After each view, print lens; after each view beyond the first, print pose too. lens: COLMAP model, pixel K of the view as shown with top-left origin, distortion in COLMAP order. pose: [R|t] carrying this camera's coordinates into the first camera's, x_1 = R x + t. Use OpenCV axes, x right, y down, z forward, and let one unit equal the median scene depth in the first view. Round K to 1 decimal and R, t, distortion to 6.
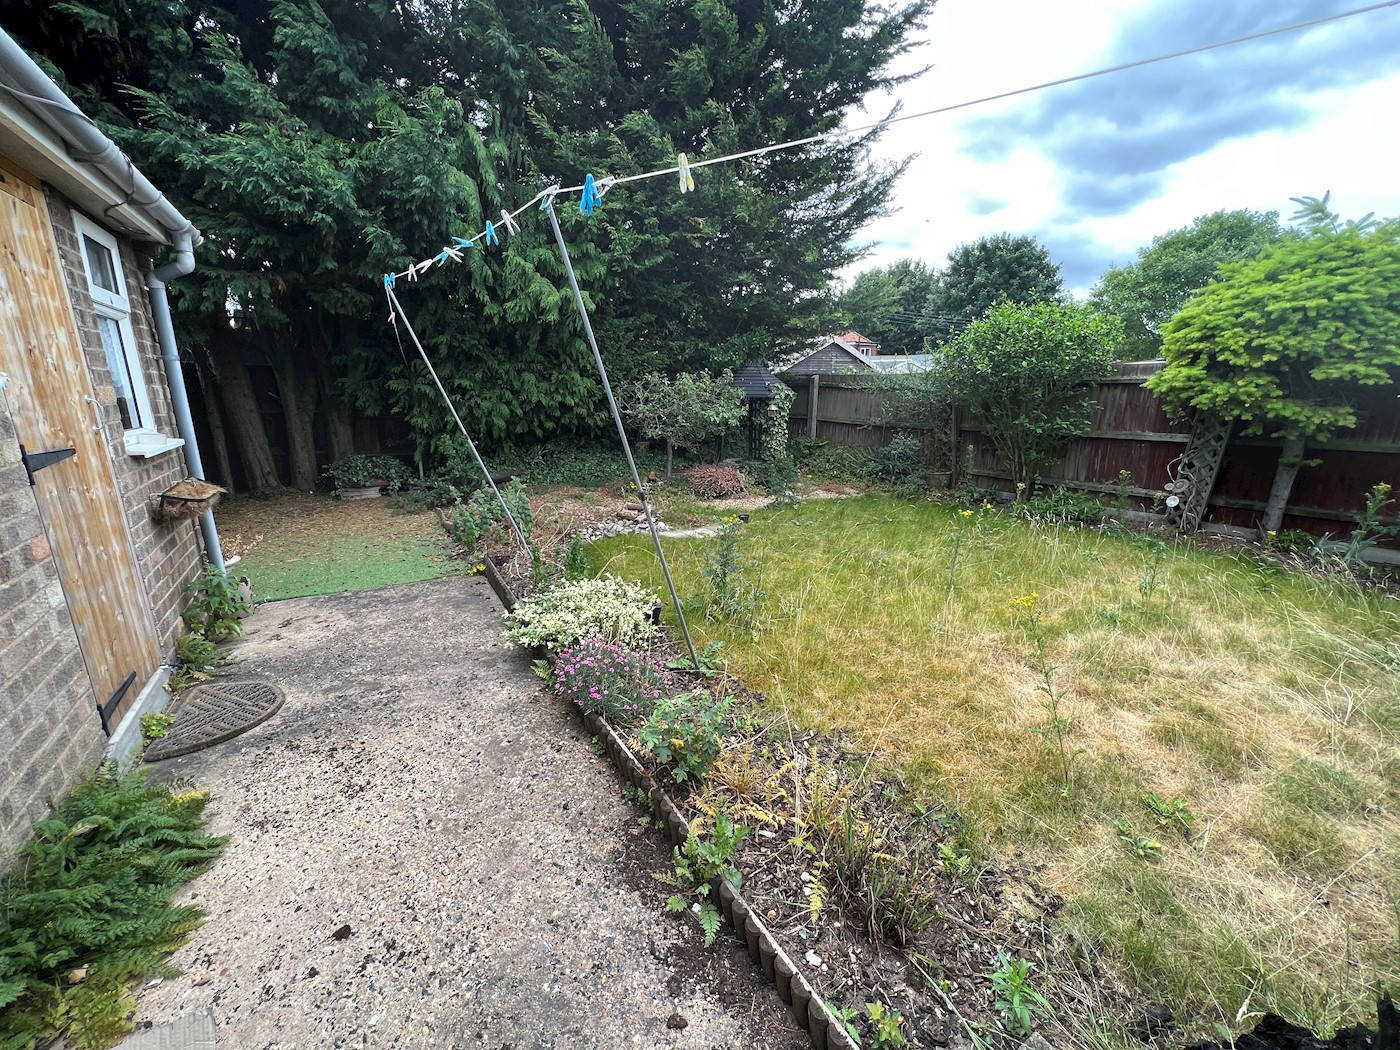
lens RADIAL K [[556.8, 0, 697.2], [0, 556.8, 524.6], [0, 0, 1]] dist [-0.003431, -0.001261]
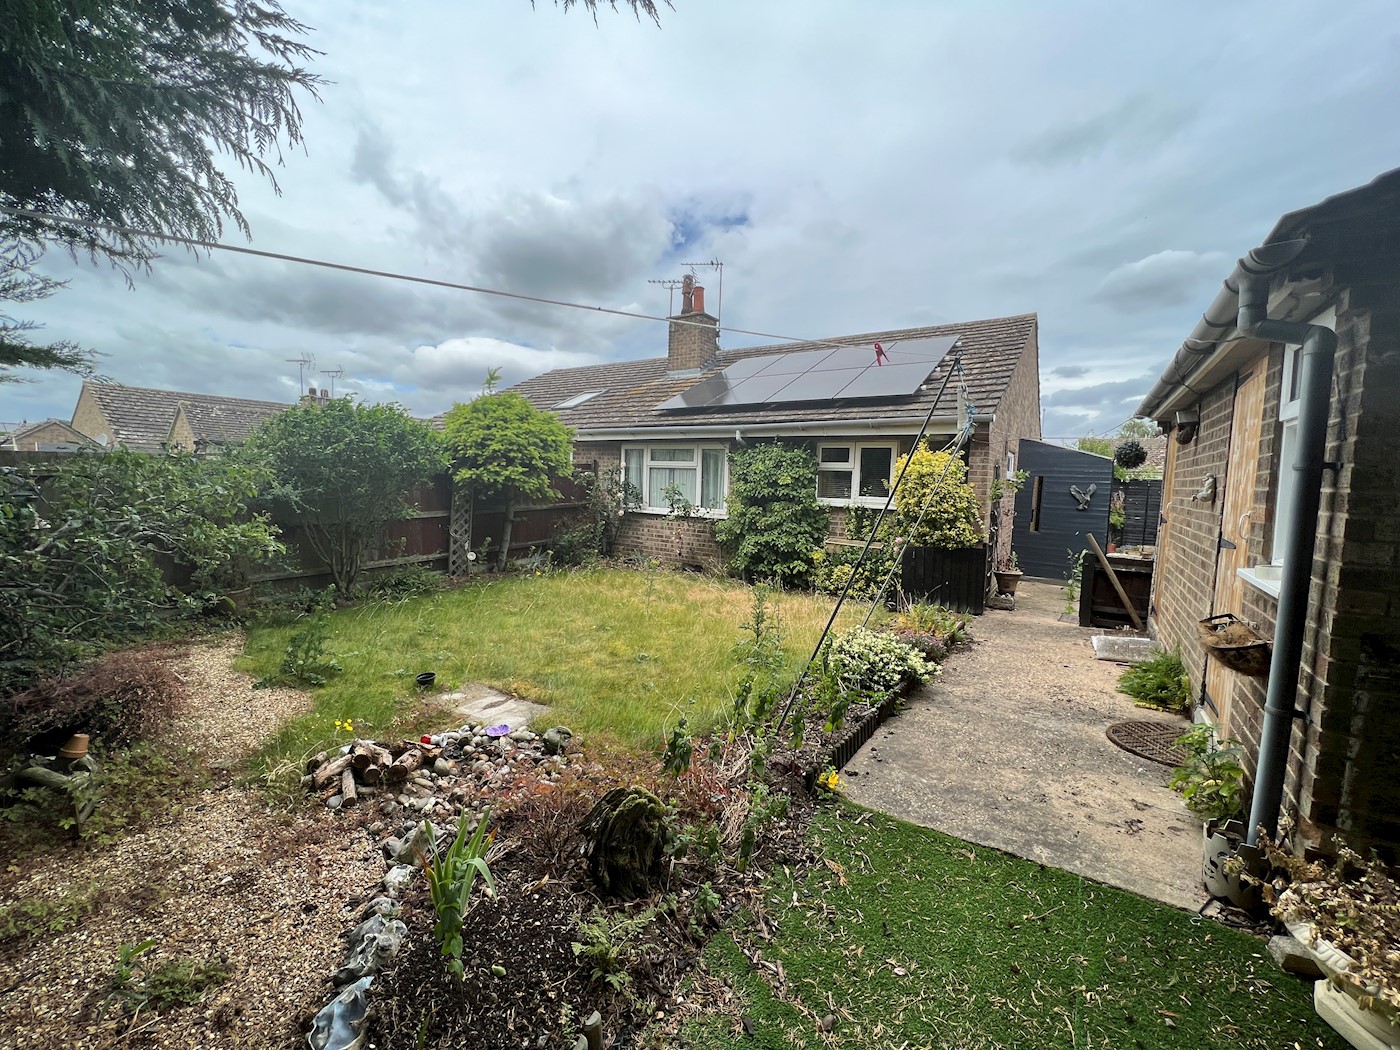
lens RADIAL K [[556.8, 0, 700.8], [0, 556.8, 525.3], [0, 0, 1]] dist [-0.003431, -0.001261]
pose [[-0.404494, -0.089032, 0.910197, -1.184285], [0.202625, 0.961790, 0.184125, -0.457403], [-0.891811, 0.258906, -0.370999, 1.739889]]
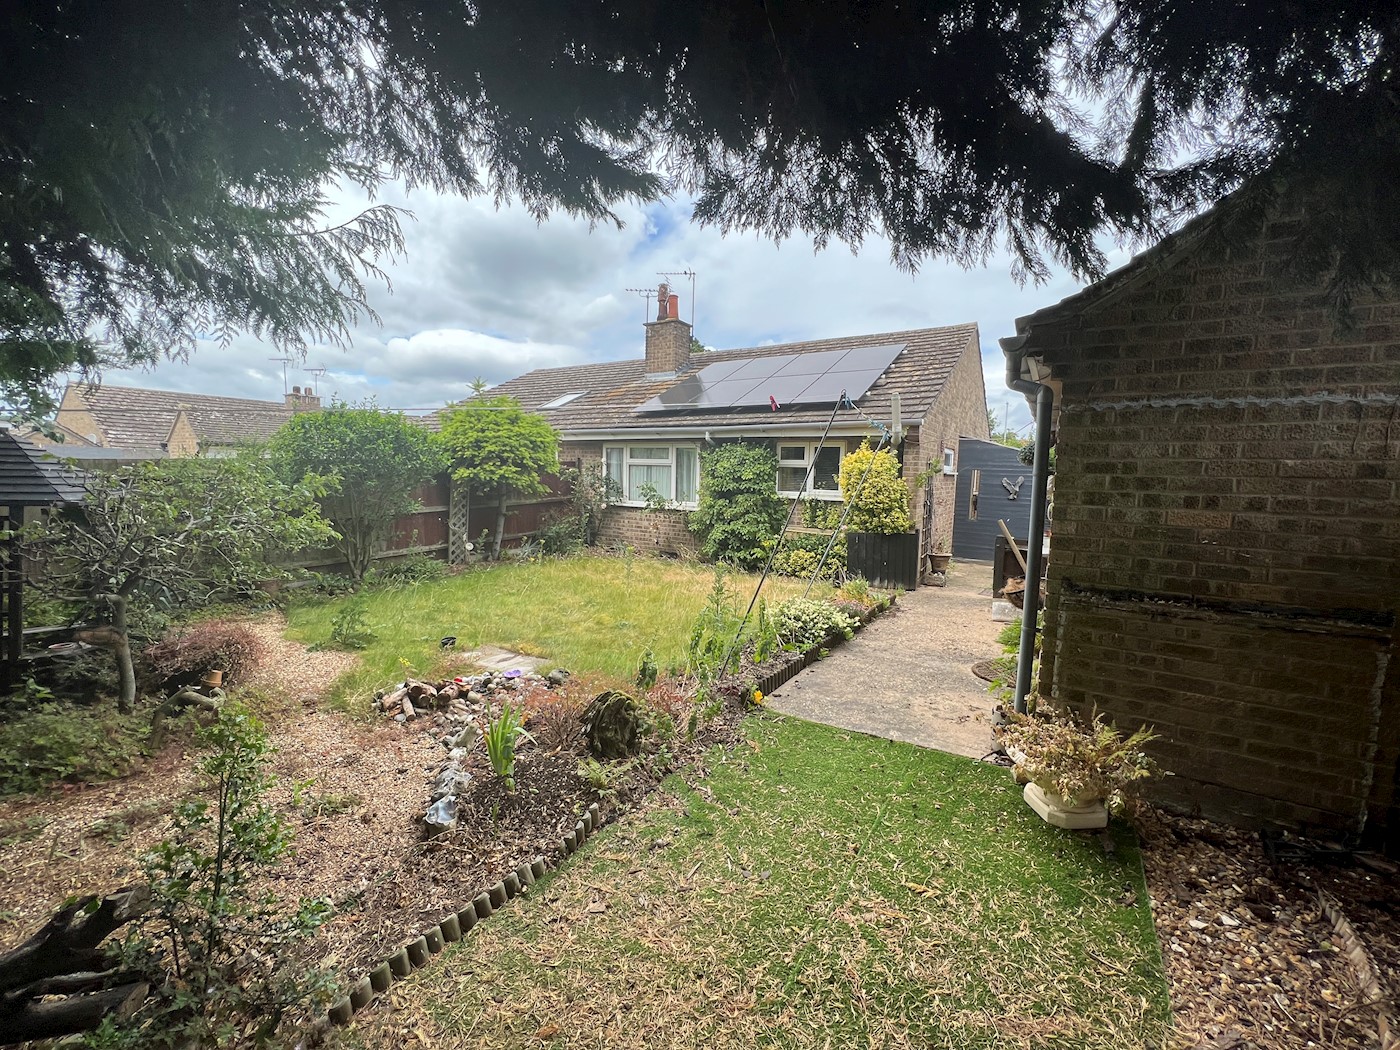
lens RADIAL K [[556.8, 0, 699.5], [0, 556.8, 523.8], [0, 0, 1]] dist [-0.003431, -0.001261]
pose [[-0.432510, -0.095101, 0.896600, -1.491025], [0.207382, 0.957267, 0.201575, -0.503410], [-0.877455, 0.273122, -0.394305, 1.823559]]
